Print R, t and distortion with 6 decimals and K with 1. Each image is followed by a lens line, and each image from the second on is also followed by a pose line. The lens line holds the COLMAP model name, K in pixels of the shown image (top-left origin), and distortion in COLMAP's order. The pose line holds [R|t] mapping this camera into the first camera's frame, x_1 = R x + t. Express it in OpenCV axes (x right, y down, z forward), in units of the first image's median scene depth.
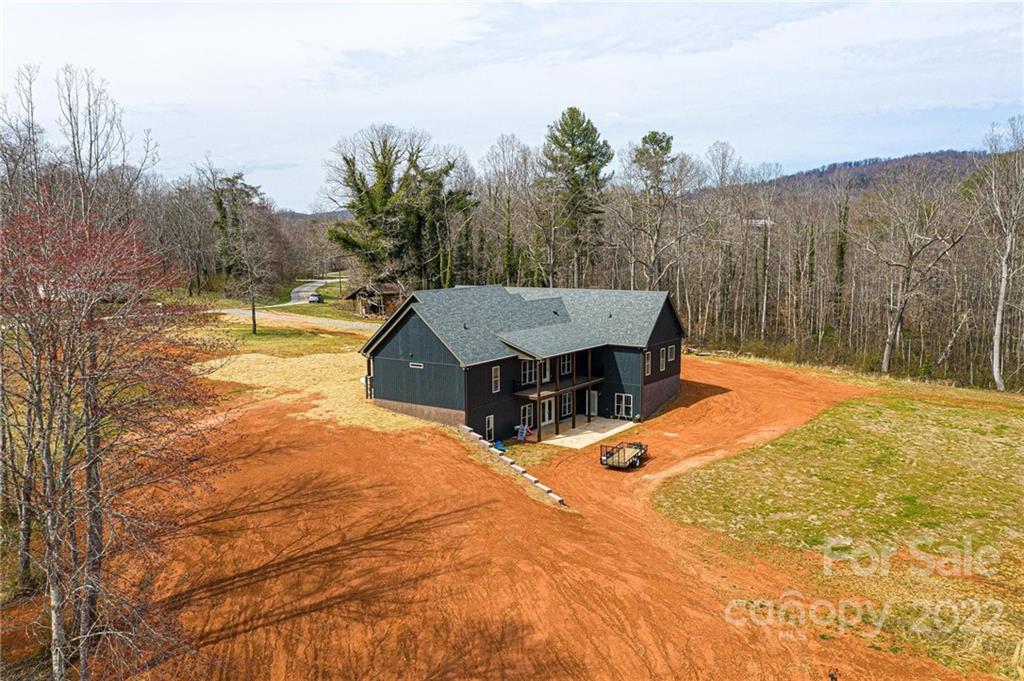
lens RADIAL K [[794.7, 0, 510.8], [0, 794.7, 341.4], [0, 0, 1]] dist [0.000928, 0.019500]
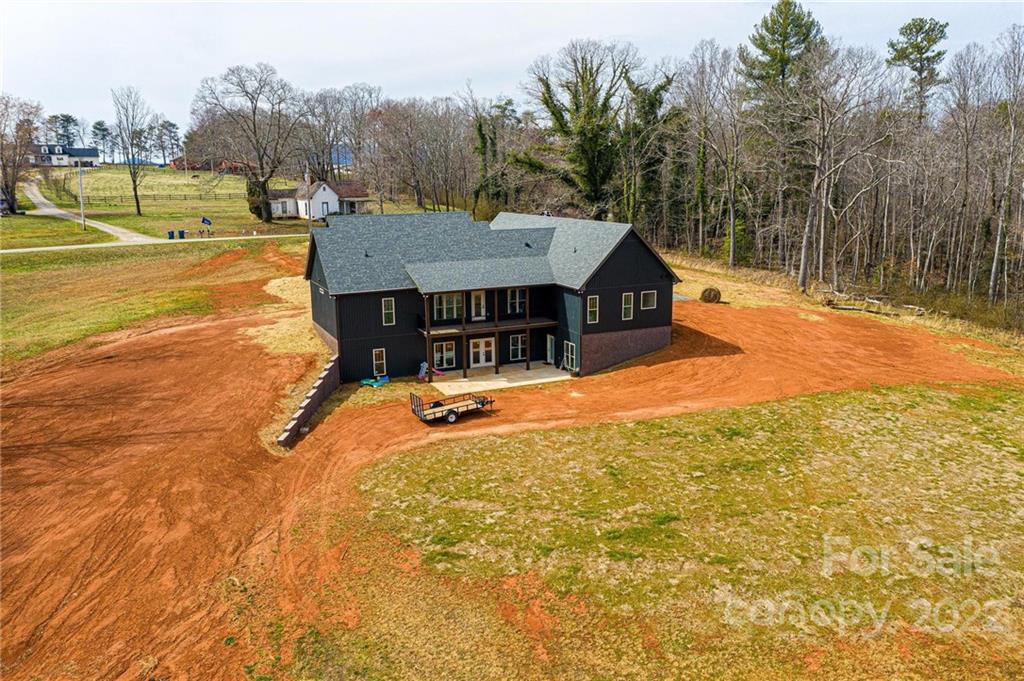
lens RADIAL K [[794.7, 0, 511.4], [0, 794.7, 340.6], [0, 0, 1]] dist [0.000928, 0.019500]
pose [[0.862547, 0.101059, -0.495782, 0.527875], [-0.056304, 0.992936, 0.104443, -0.022726], [0.502834, -0.062173, 0.862144, 0.231364]]
